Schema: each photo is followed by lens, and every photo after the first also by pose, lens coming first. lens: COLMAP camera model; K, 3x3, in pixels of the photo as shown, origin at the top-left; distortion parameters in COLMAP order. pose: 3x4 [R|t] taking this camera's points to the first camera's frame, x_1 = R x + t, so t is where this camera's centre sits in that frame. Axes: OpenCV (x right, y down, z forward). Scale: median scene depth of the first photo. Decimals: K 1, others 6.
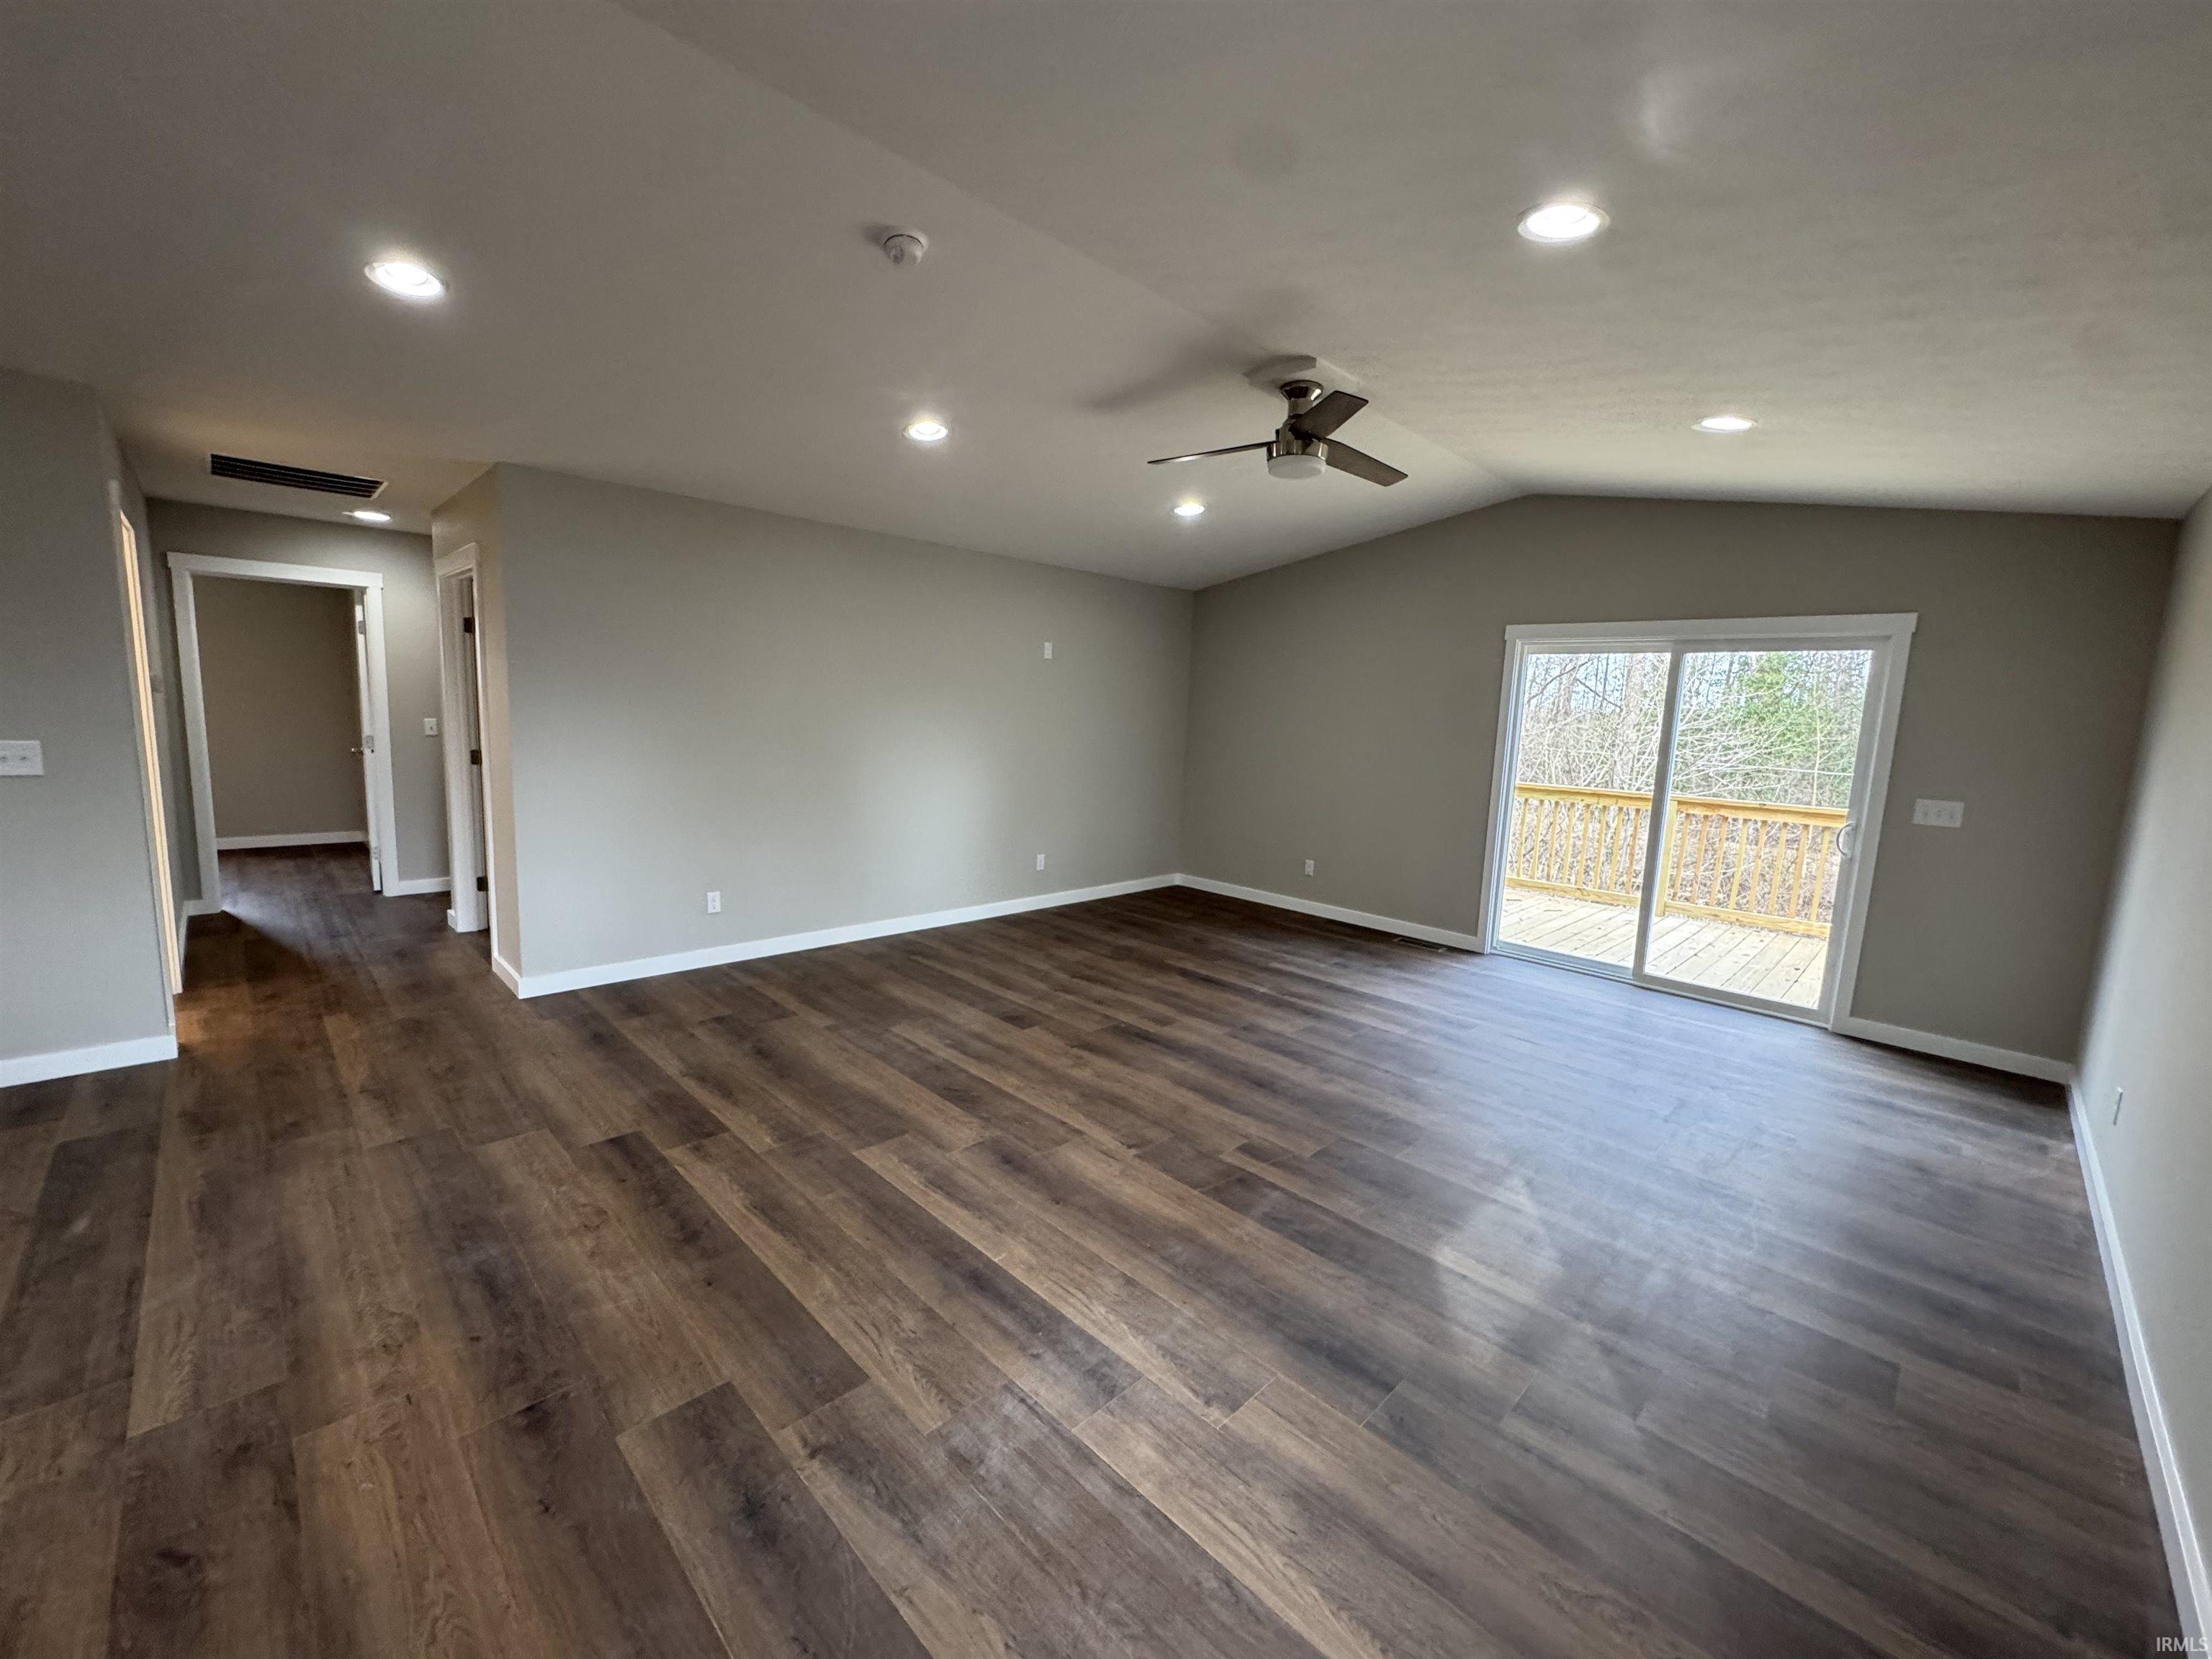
lens RADIAL K [[883.0, 0, 1106.0], [0, 883.0, 829.5], [0, 0, 1]] dist [-0.003184, -0.000157]
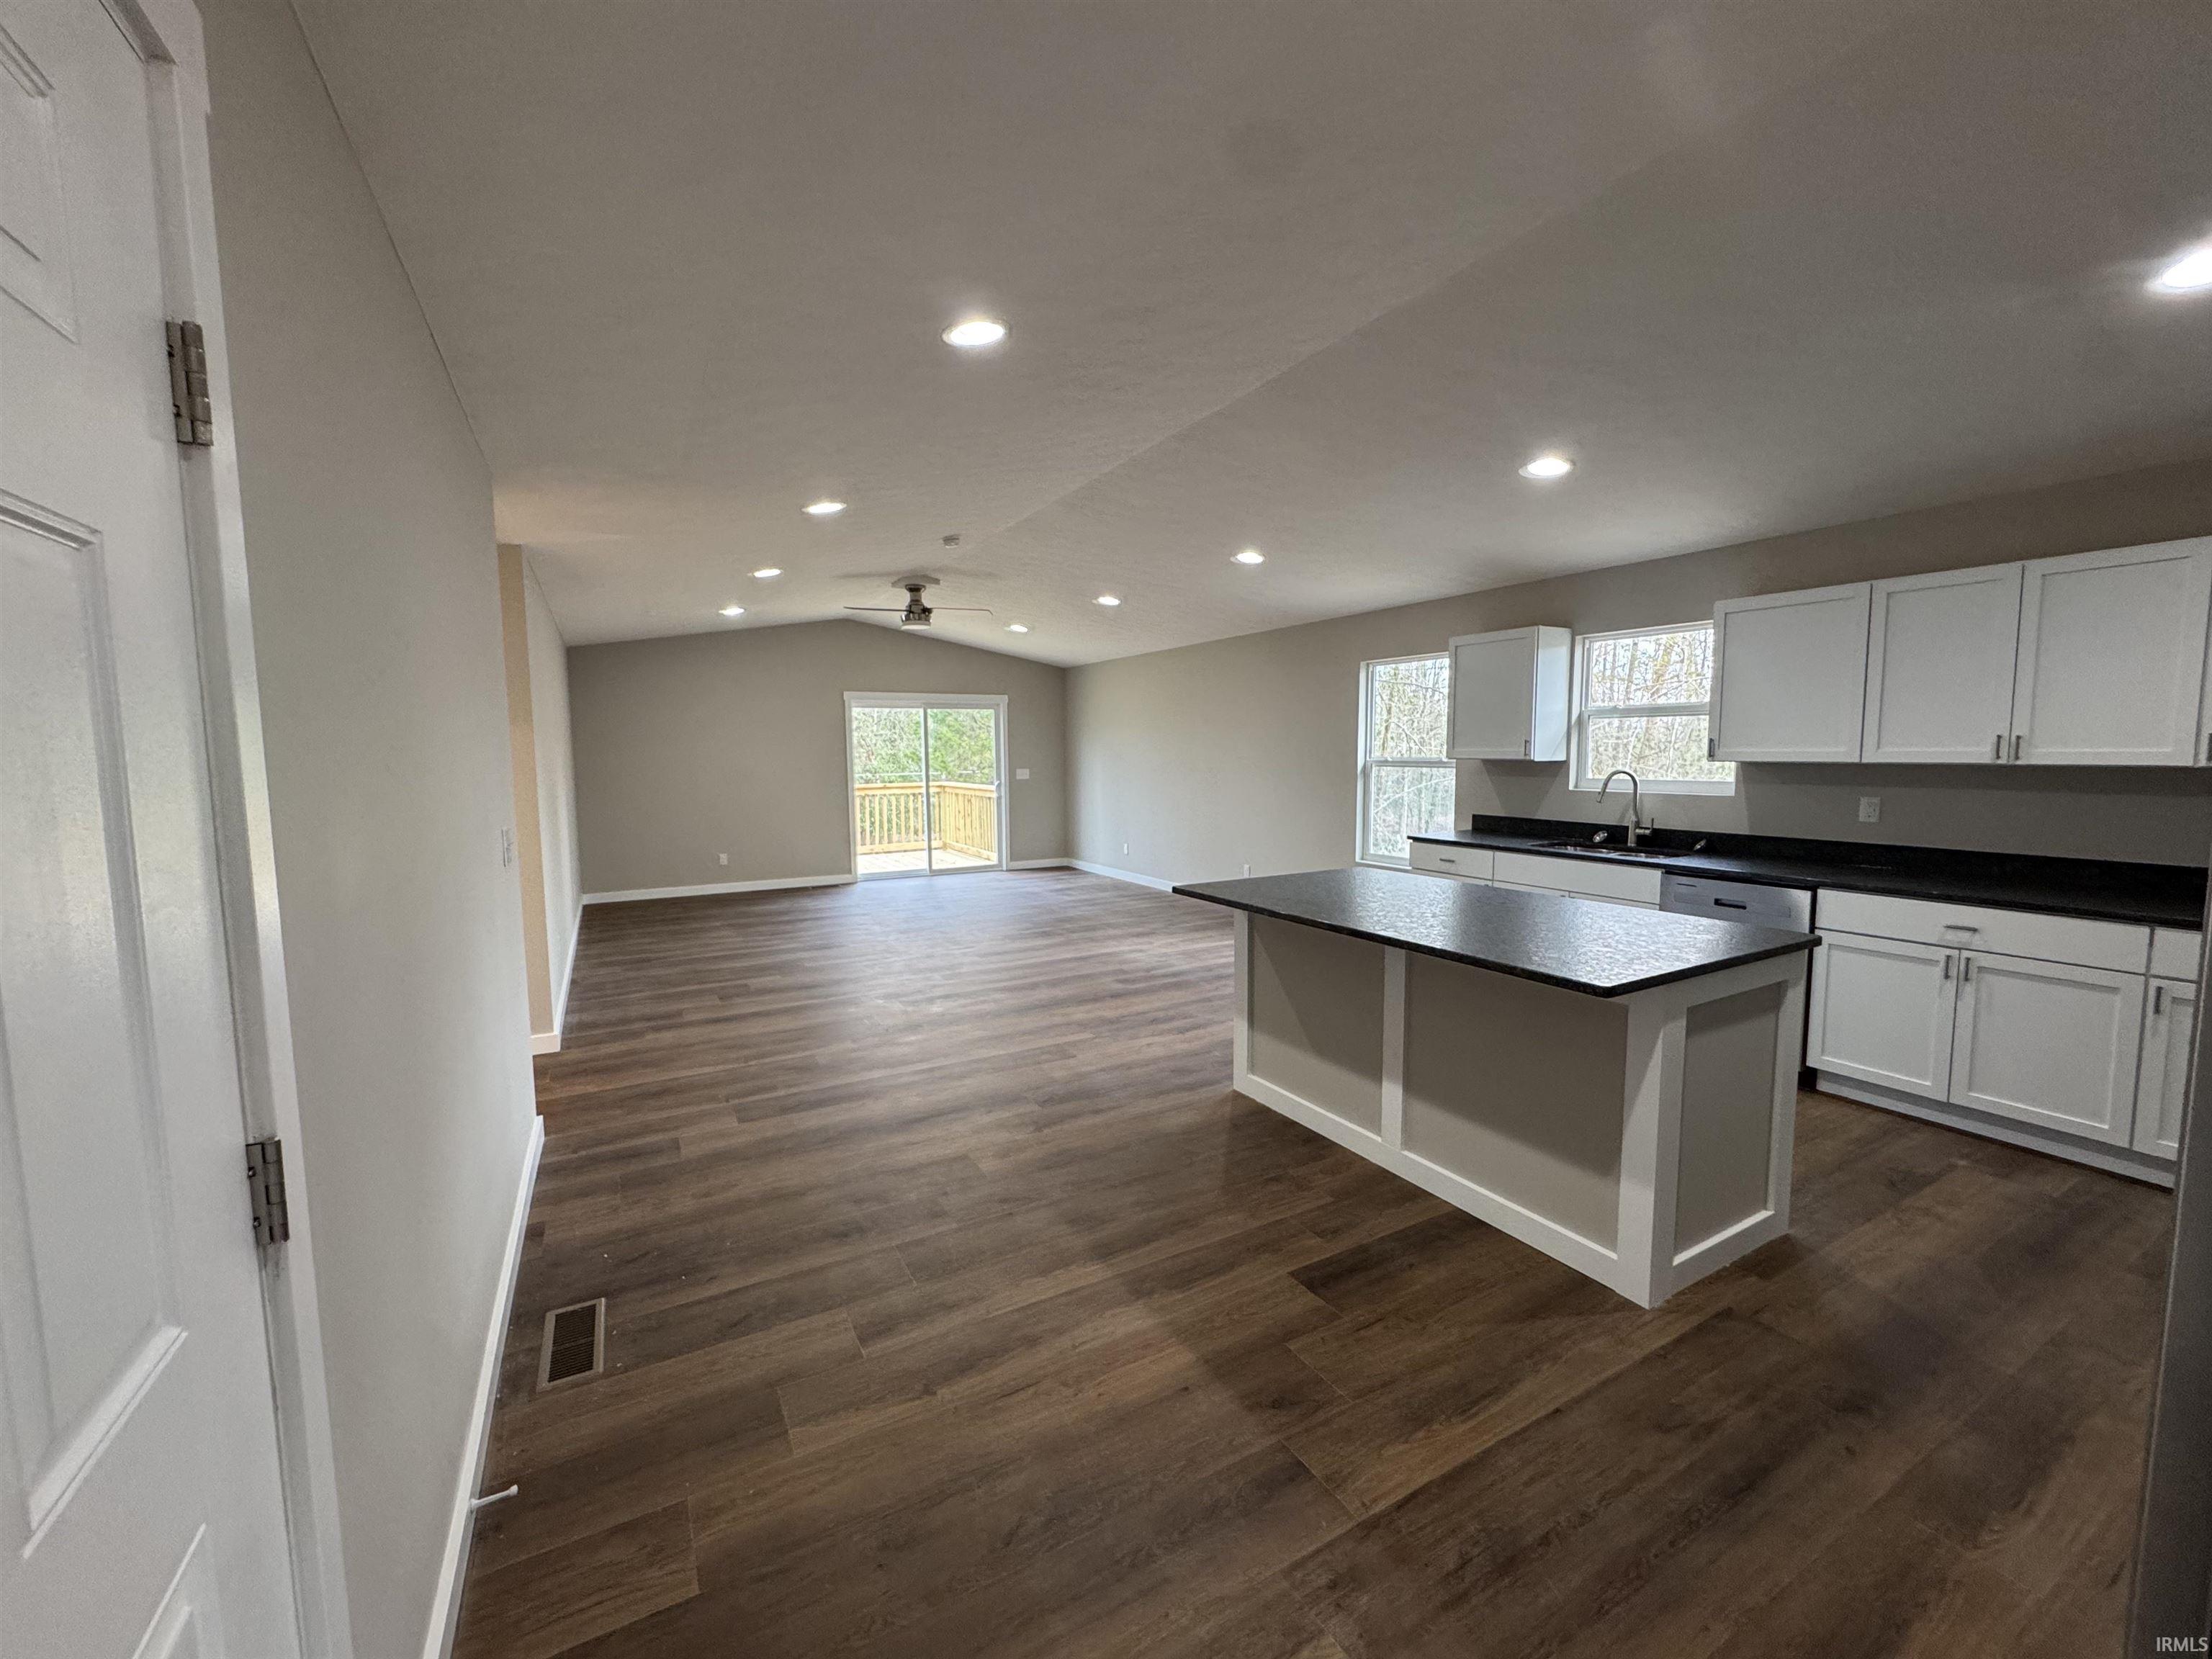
lens RADIAL K [[883.0, 0, 1106.0], [0, 883.0, 829.5], [0, 0, 1]] dist [-0.003184, -0.000157]
pose [[0.273790, -0.133728, 0.952447, -1.438460], [0.154003, 0.983605, 0.093833, -0.063167], [-0.949380, 0.120989, 0.289896, 0.053168]]
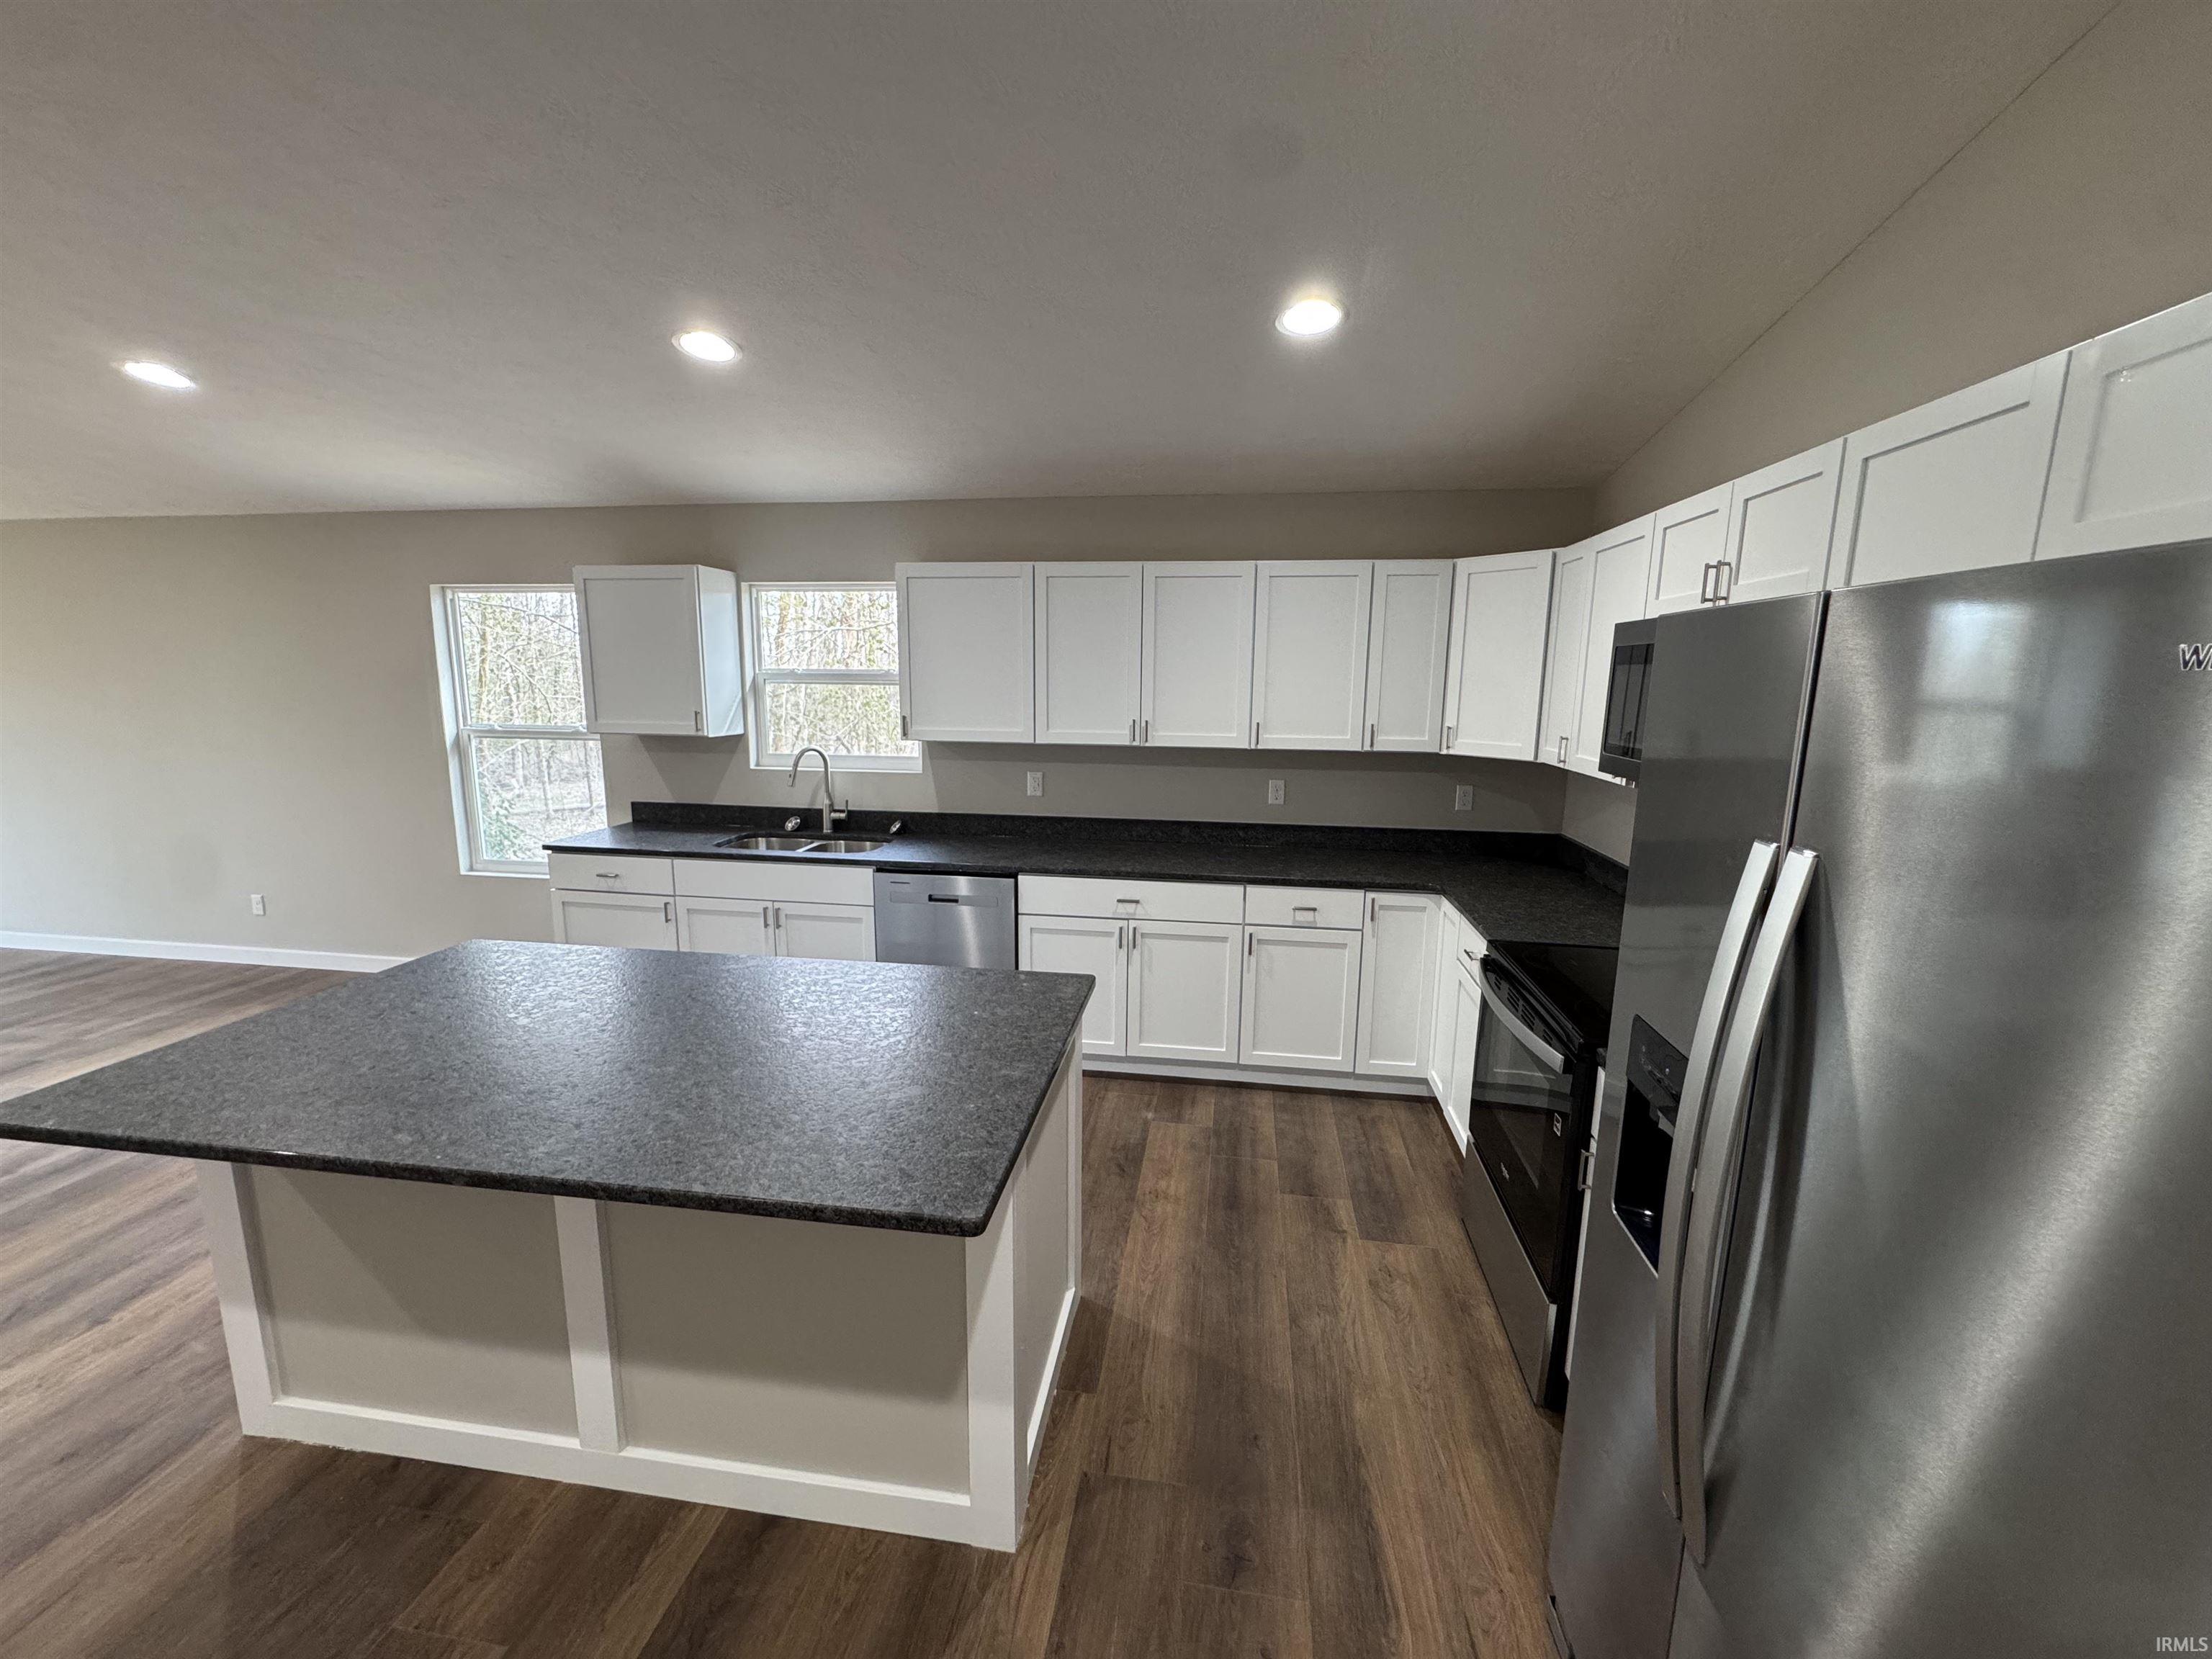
lens RADIAL K [[883.0, 0, 1106.0], [0, 883.0, 829.5], [0, 0, 1]] dist [-0.003184, -0.000157]
pose [[-0.592991, -0.185949, 0.783444, -1.140706], [0.076612, 0.955526, 0.284781, -0.097536], [-0.801556, 0.228893, -0.552372, 0.042362]]
